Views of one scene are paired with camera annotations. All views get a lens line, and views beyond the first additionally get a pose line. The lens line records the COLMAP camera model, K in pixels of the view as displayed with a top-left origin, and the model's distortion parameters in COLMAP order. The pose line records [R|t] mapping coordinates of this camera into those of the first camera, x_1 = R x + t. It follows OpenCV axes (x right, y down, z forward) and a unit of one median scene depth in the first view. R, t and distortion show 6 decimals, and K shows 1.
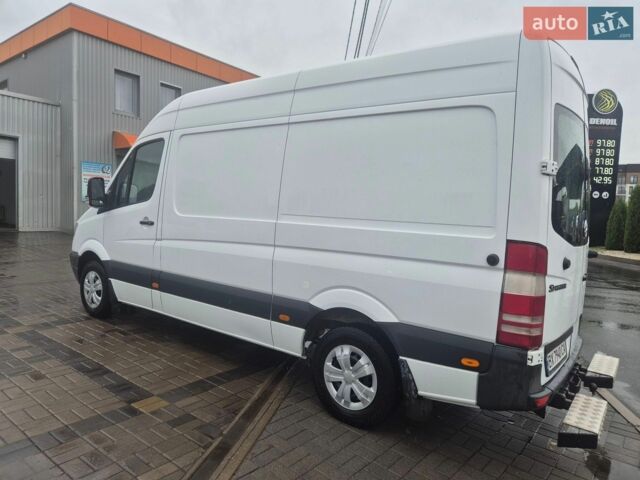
lens RADIAL K [[454.5, 0, 320.0], [0, 454.5, 240.0], [0, 0, 1]] dist [0.000134, -0.000653]
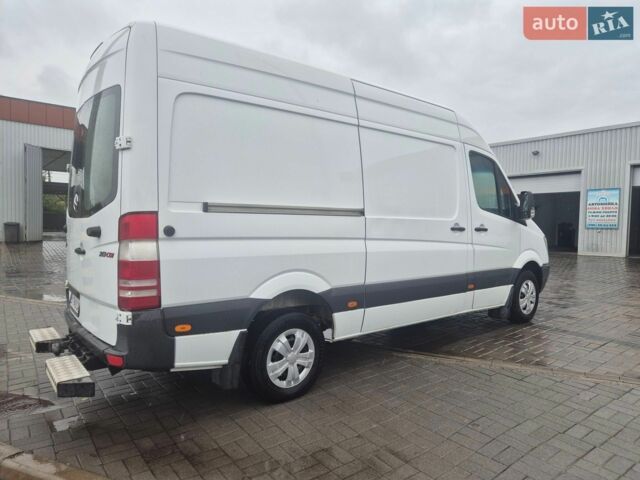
lens RADIAL K [[421.0, 0, 320.0], [0, 421.0, 210.5], [0, 0, 1]] dist [0.052596, 0.000198]
pose [[0.277476, -0.055769, 0.959113, -1.045186], [0.029846, 0.998332, 0.049415, -0.103035], [-0.960269, 0.014914, 0.278678, 0.785737]]
